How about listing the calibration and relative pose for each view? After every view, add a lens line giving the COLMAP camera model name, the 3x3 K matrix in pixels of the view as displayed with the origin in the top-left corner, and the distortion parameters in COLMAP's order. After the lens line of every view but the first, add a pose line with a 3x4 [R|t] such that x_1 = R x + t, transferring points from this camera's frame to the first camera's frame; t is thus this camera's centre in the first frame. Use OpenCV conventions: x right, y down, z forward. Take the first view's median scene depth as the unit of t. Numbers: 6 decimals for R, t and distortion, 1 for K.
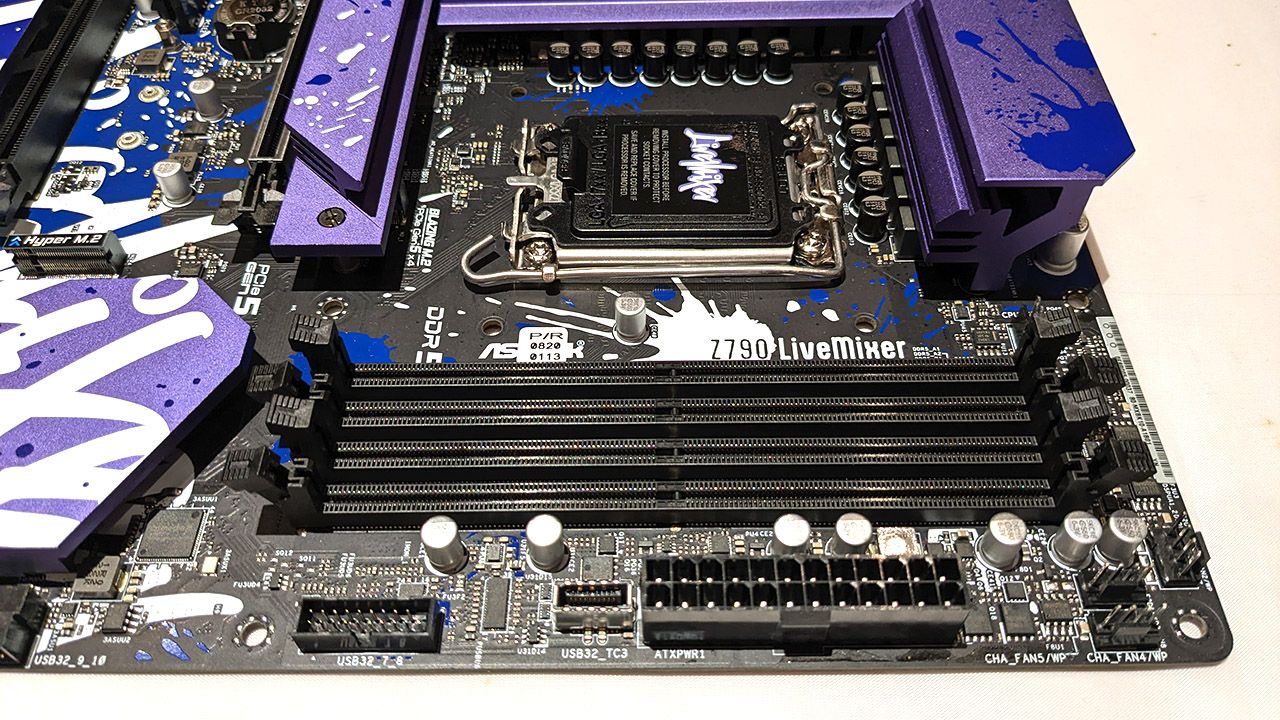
lens RADIAL K [[1071.2, 0, 661.6], [0, 1071.2, 355.9], [0, 0, 1]] dist [0.001395, -0.022230]
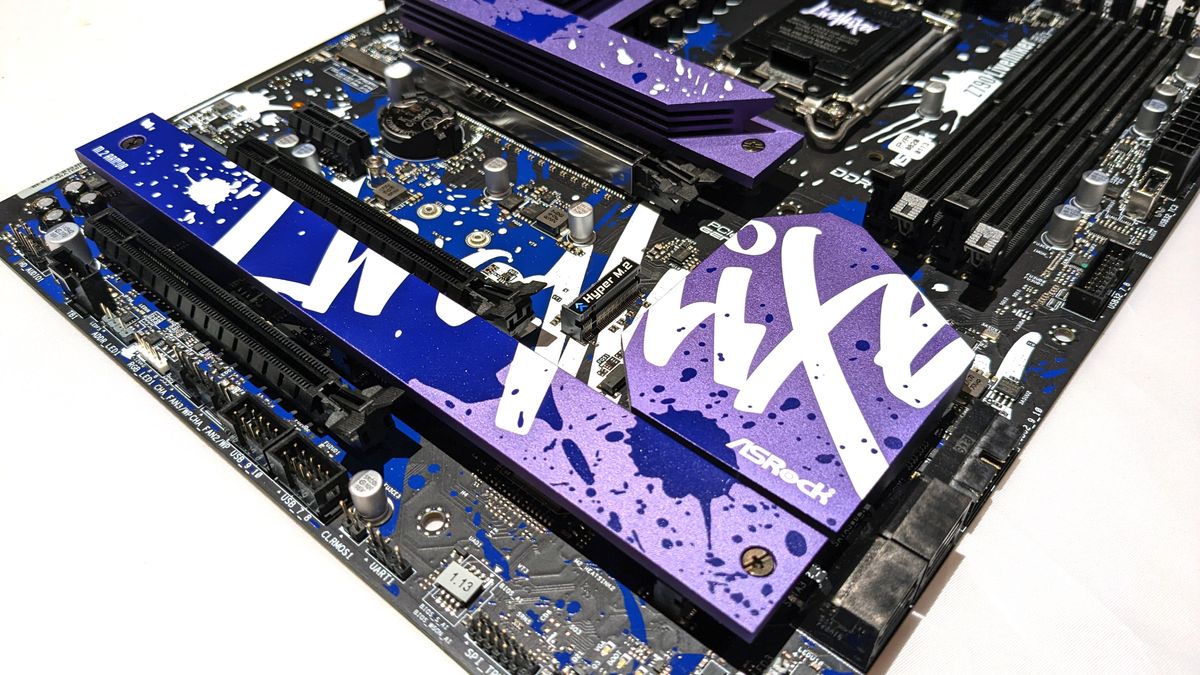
lens RADIAL K [[976.8, 0, 640.1], [0, 976.8, 337.0], [0, 0, 1]] dist [0.003850, -0.001390]
pose [[0.642949, -0.555861, 0.526910, -1.073268], [0.607512, 0.789067, 0.091121, -0.133855], [-0.466418, 0.261518, 0.845022, 0.173296]]
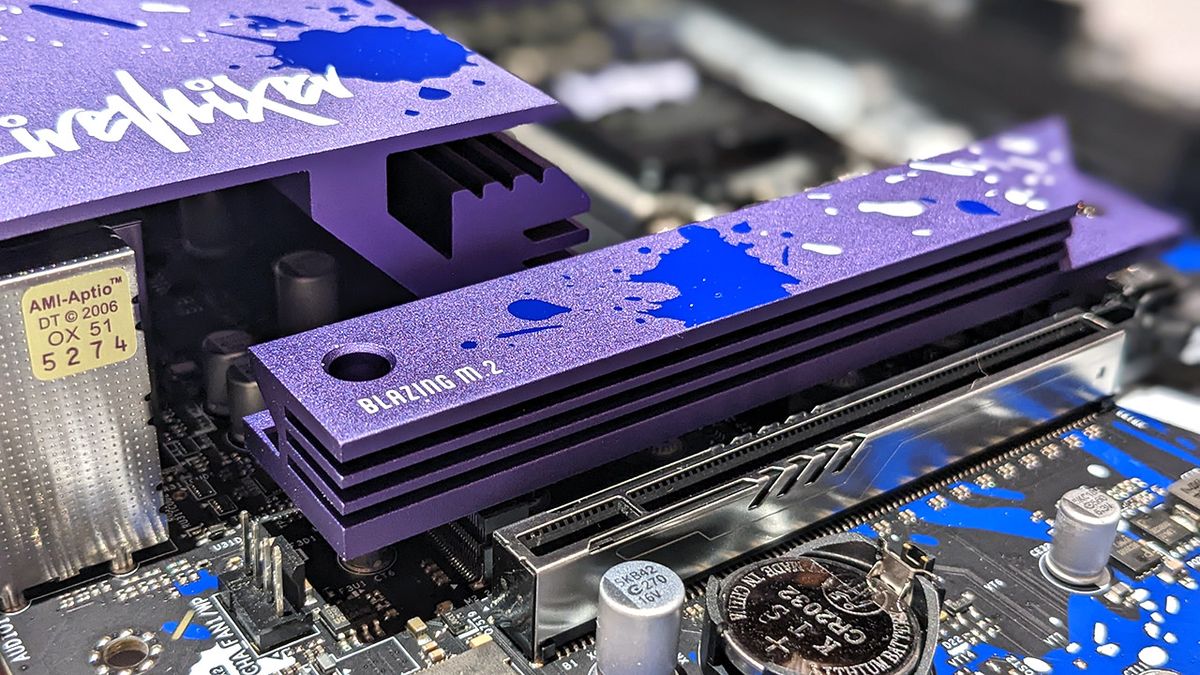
lens RADIAL K [[1496.3, 0, 600.0], [0, 1496.3, 337.5], [0, 0, 1]] dist [0.028438, -0.004847]
pose [[-0.579800, -0.433299, 0.689989, -0.799825], [0.603827, 0.340051, 0.720943, -0.948084], [-0.547015, 0.834636, 0.064476, 1.147367]]
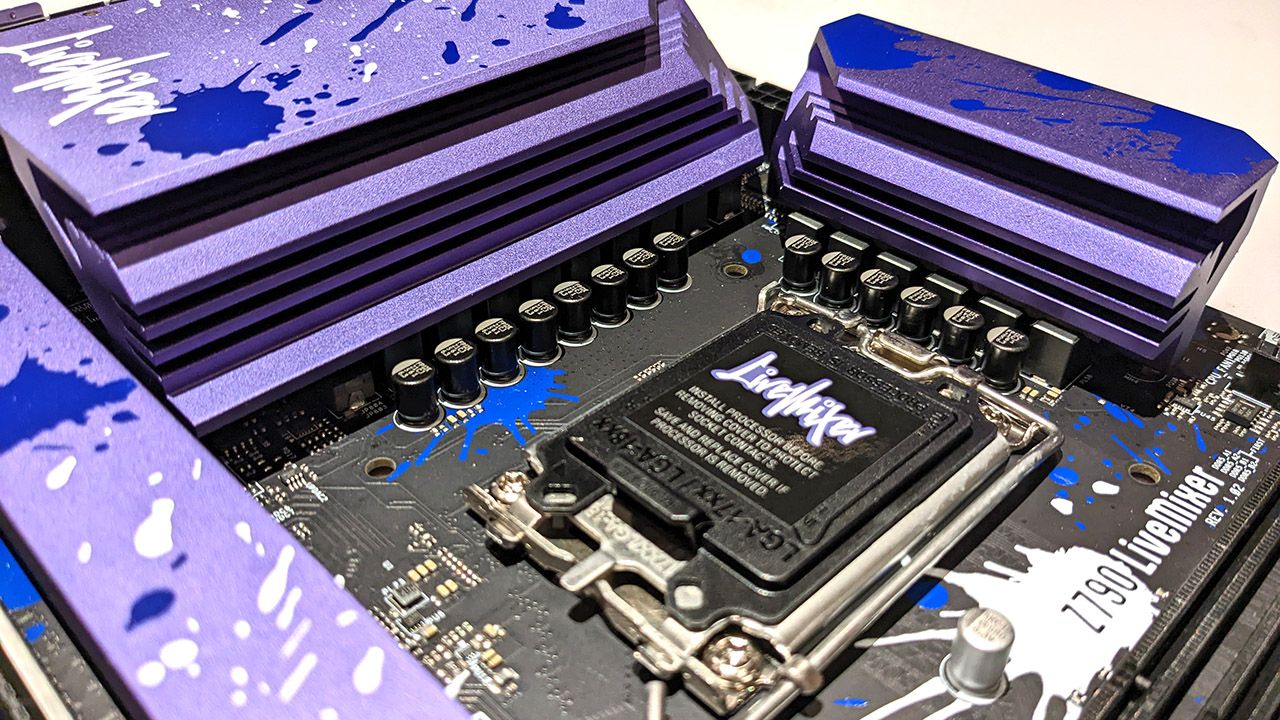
lens RADIAL K [[1071.2, 0, 661.6], [0, 1071.2, 355.9], [0, 0, 1]] dist [0.001395, -0.022230]
pose [[0.709034, -0.405059, 0.577232, -0.391456], [0.540142, 0.838200, -0.075288, -0.205474], [-0.453340, 0.365169, 0.813102, 0.539659]]
